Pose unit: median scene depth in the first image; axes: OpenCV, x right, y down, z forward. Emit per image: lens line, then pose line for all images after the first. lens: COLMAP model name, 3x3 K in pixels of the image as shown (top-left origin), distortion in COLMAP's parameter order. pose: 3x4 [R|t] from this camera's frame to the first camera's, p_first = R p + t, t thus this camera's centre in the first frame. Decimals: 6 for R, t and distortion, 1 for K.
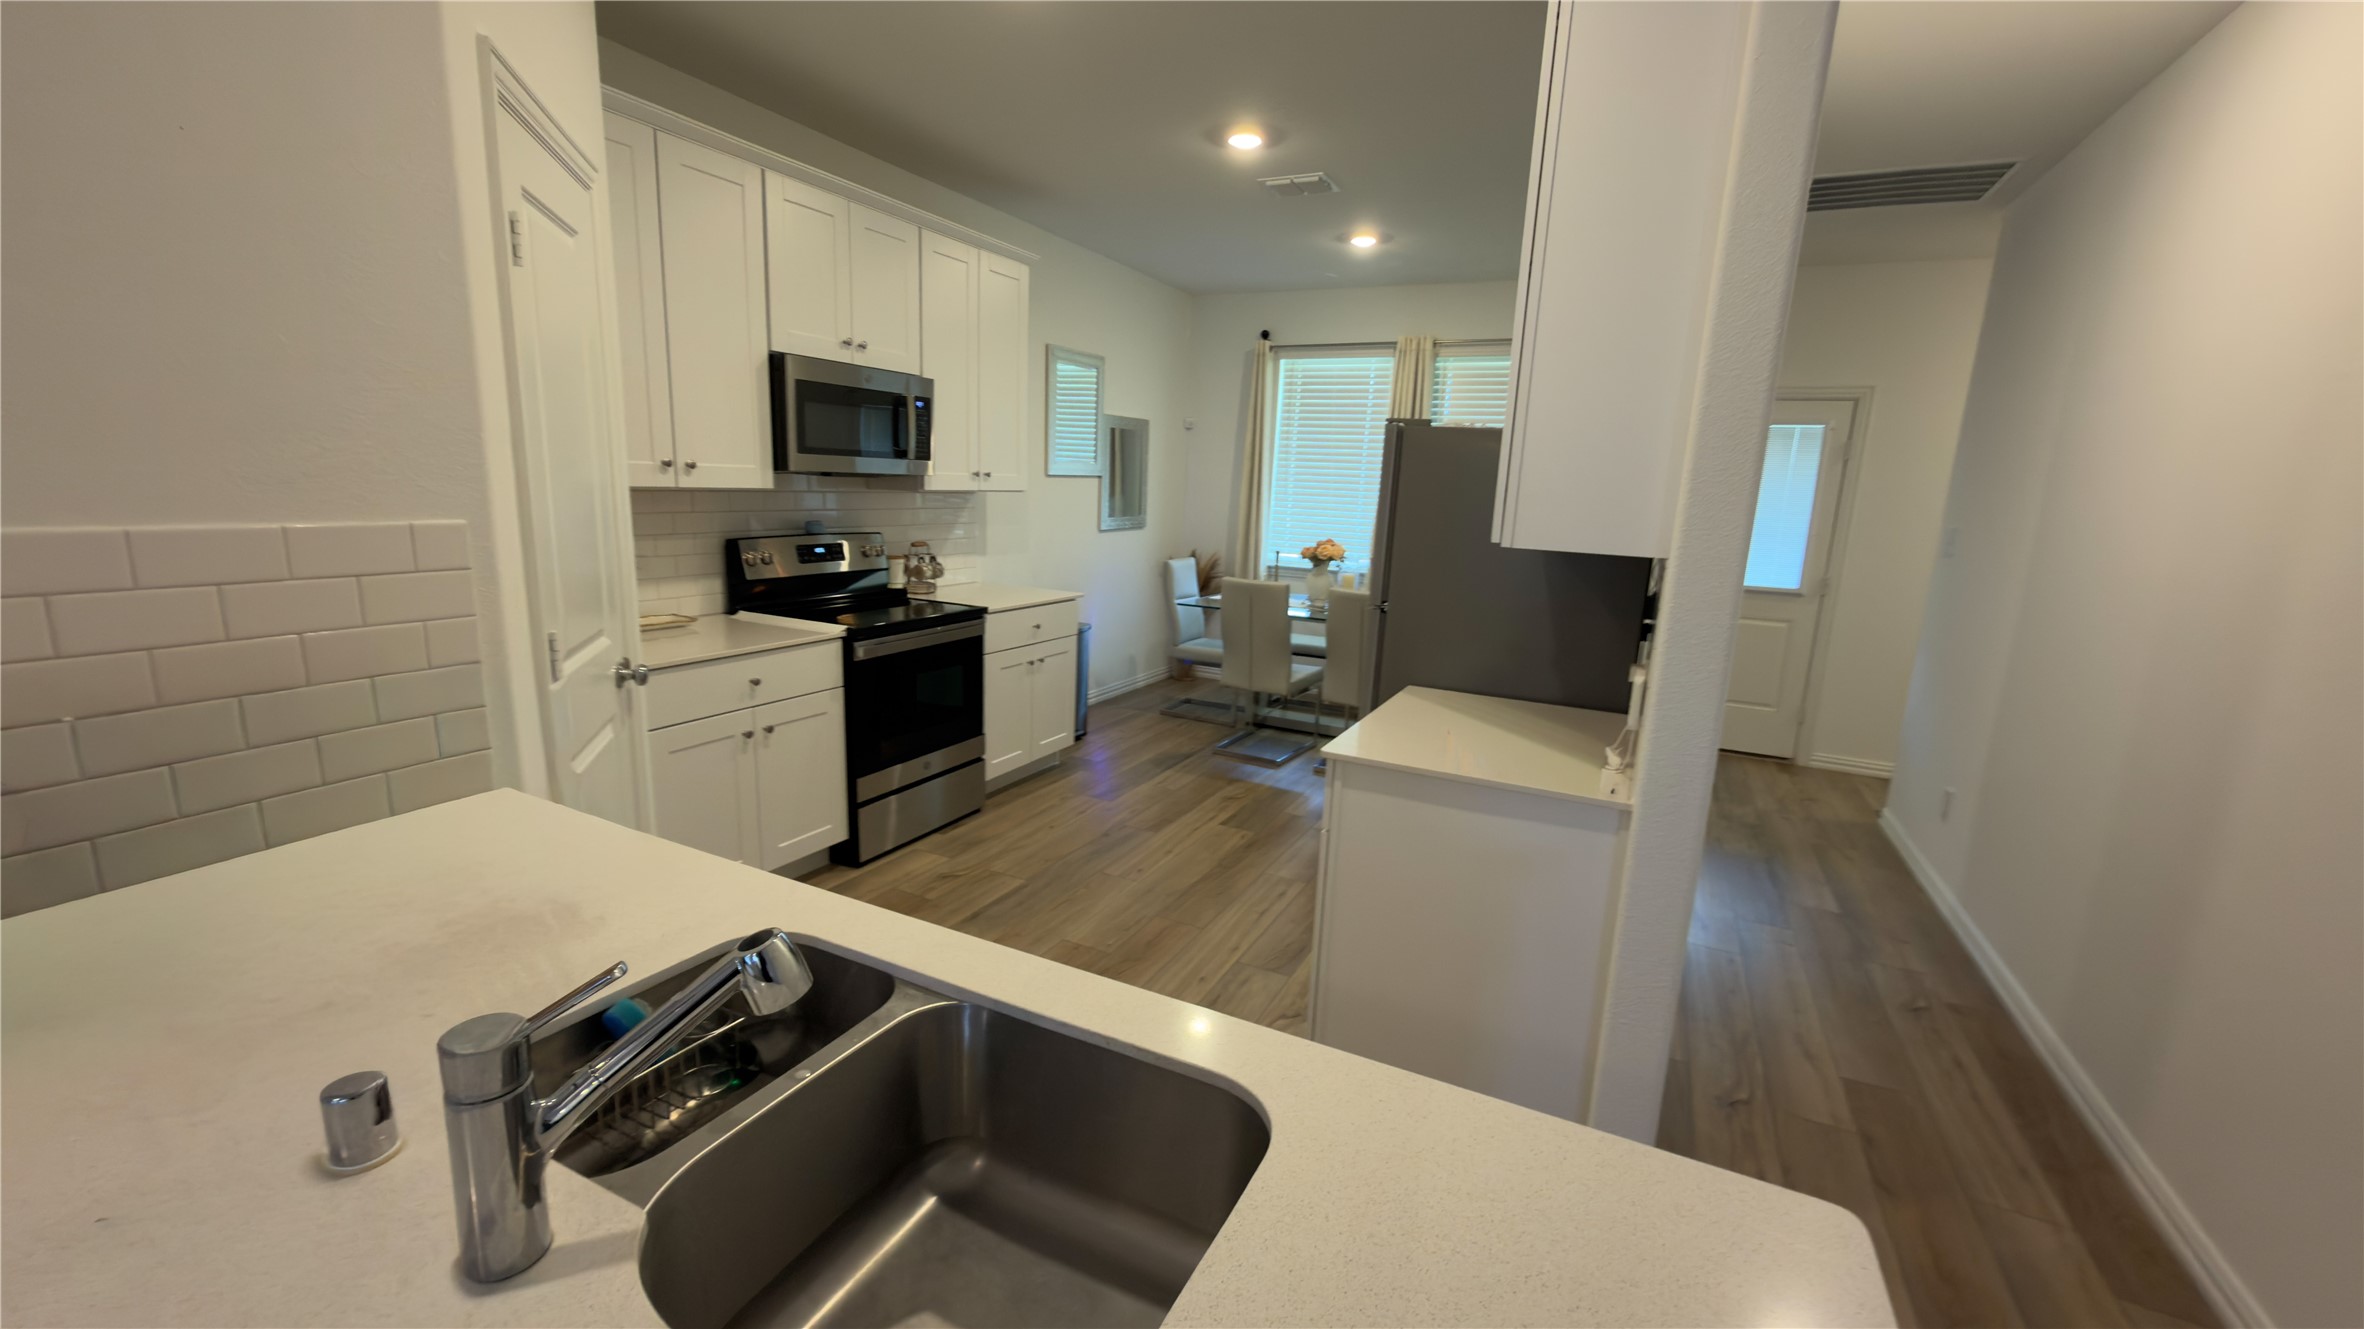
lens RADIAL K [[954.1, 0, 1180.3], [0, 954.1, 676.2], [0, 0, 1]] dist [0.001510, 0.000361]
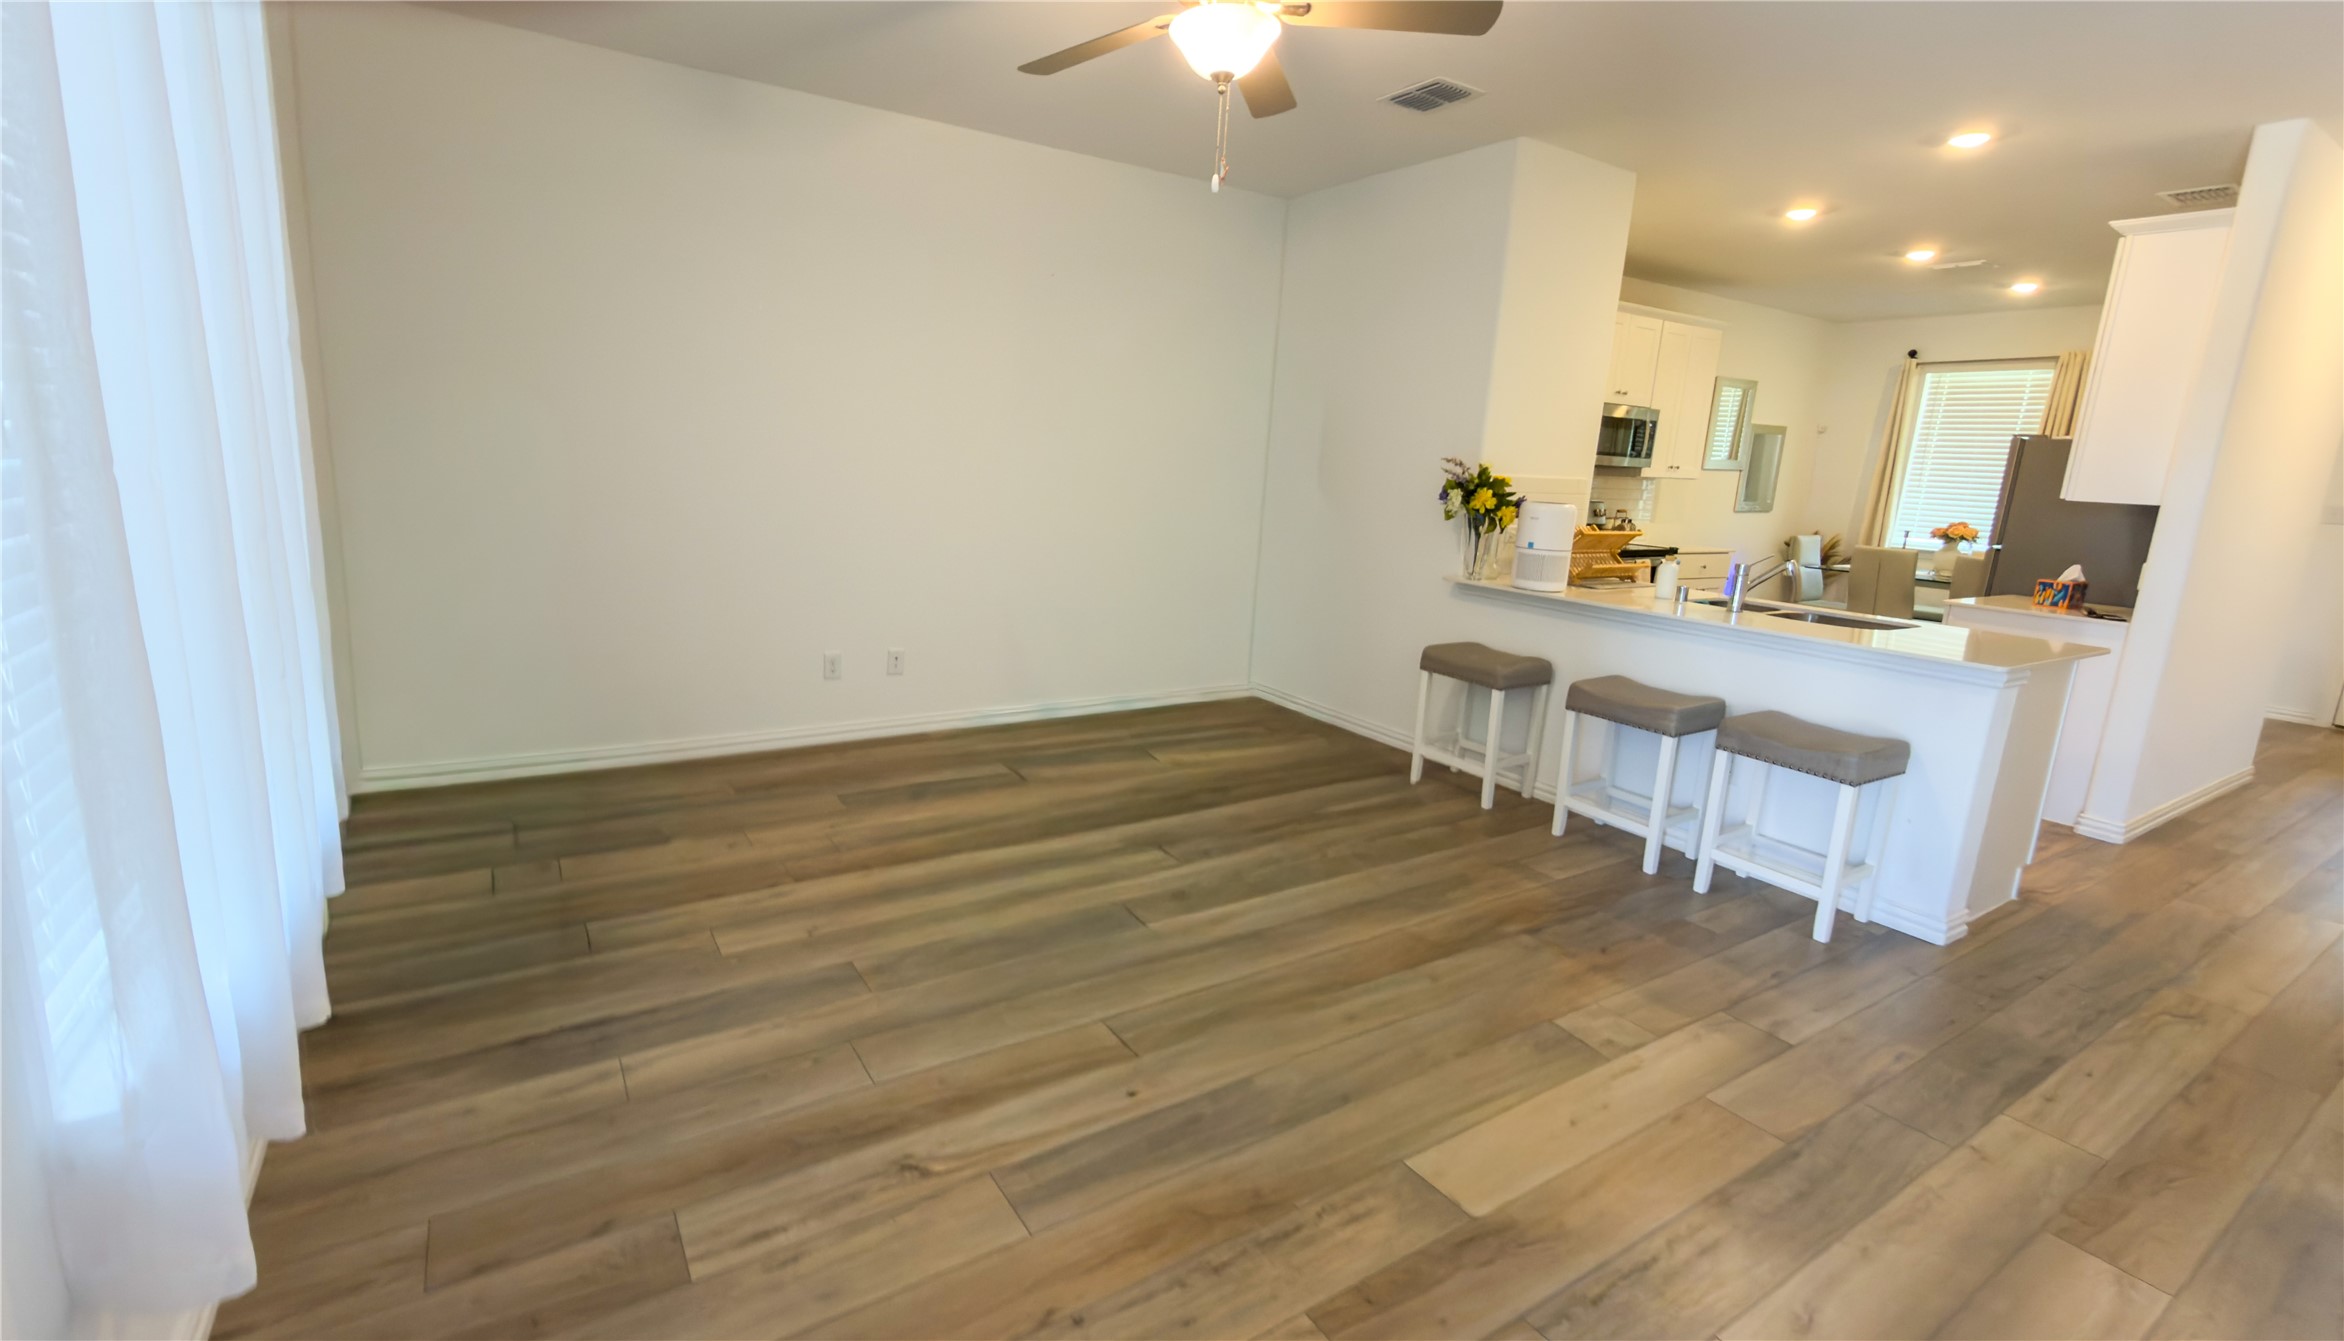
lens RADIAL K [[991.9, 0, 1092.0], [0, 991.9, 641.4], [0, 0, 1]] dist [-0.000236, 0.000011]
pose [[0.842334, 0.099686, -0.529657, -0.121590], [-0.119304, 0.992854, -0.002870, 0.184508], [0.525586, 0.065607, 0.848207, -0.835425]]
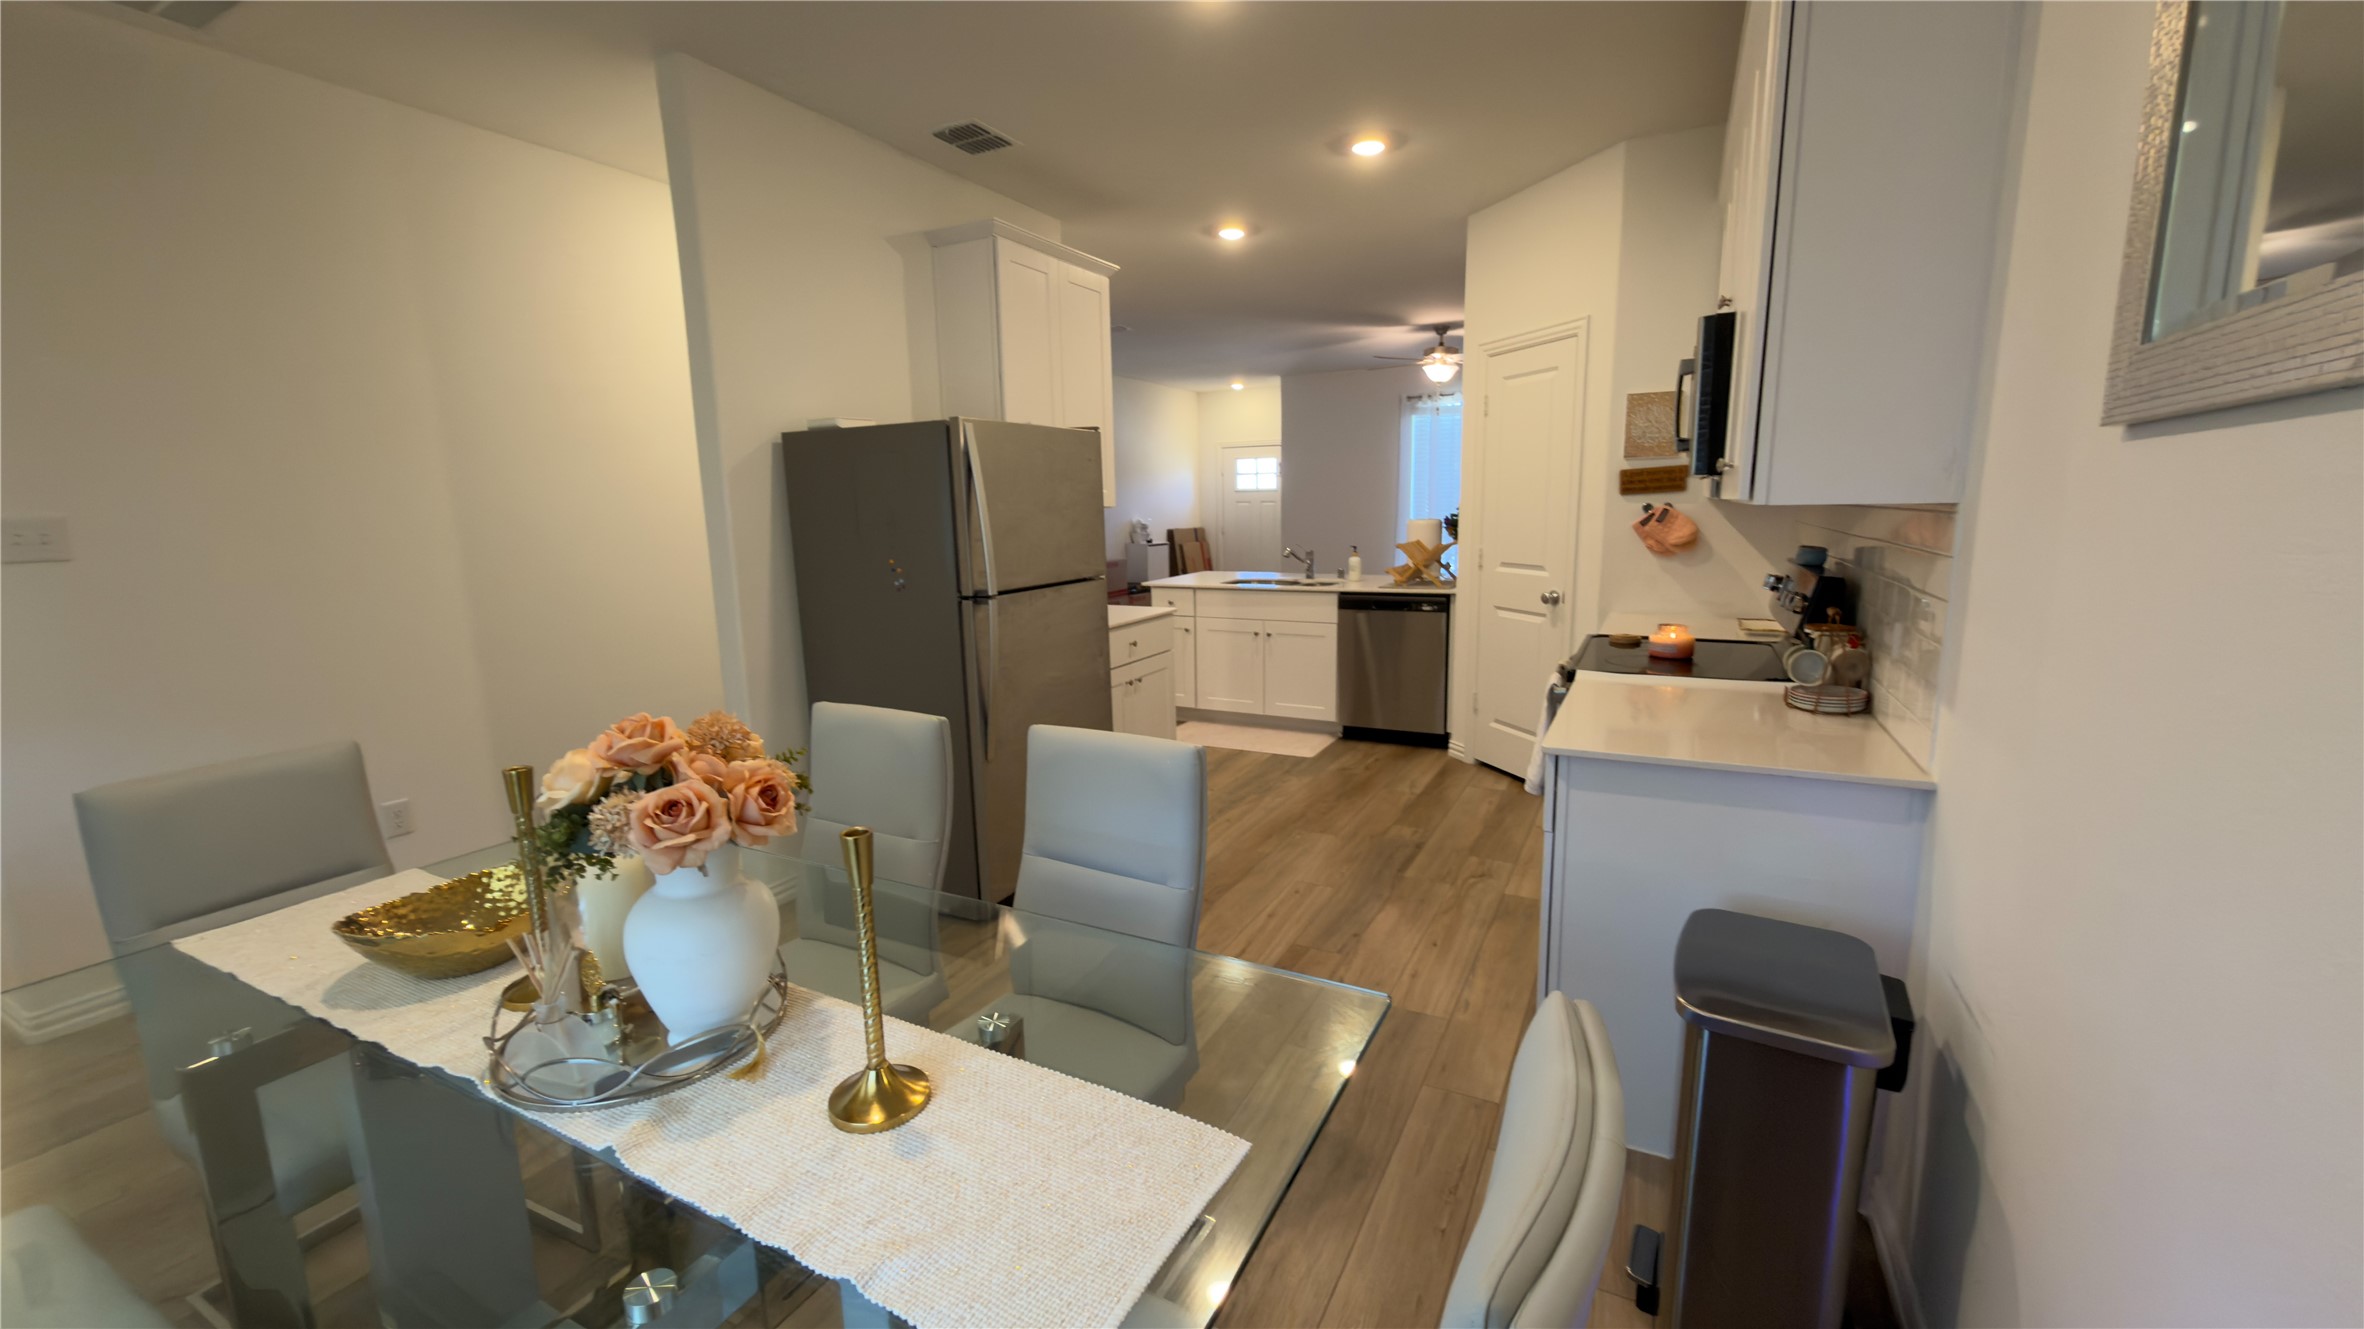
lens RADIAL K [[954.1, 0, 1175.2], [0, 954.1, 665.2], [0, 0, 1]] dist [0.001510, 0.000361]
pose [[-0.999449, -0.029527, 0.015164, 0.058378], [-0.021793, 0.928304, 0.371183, -0.291231], [-0.025036, 0.370648, -0.928436, 1.478206]]
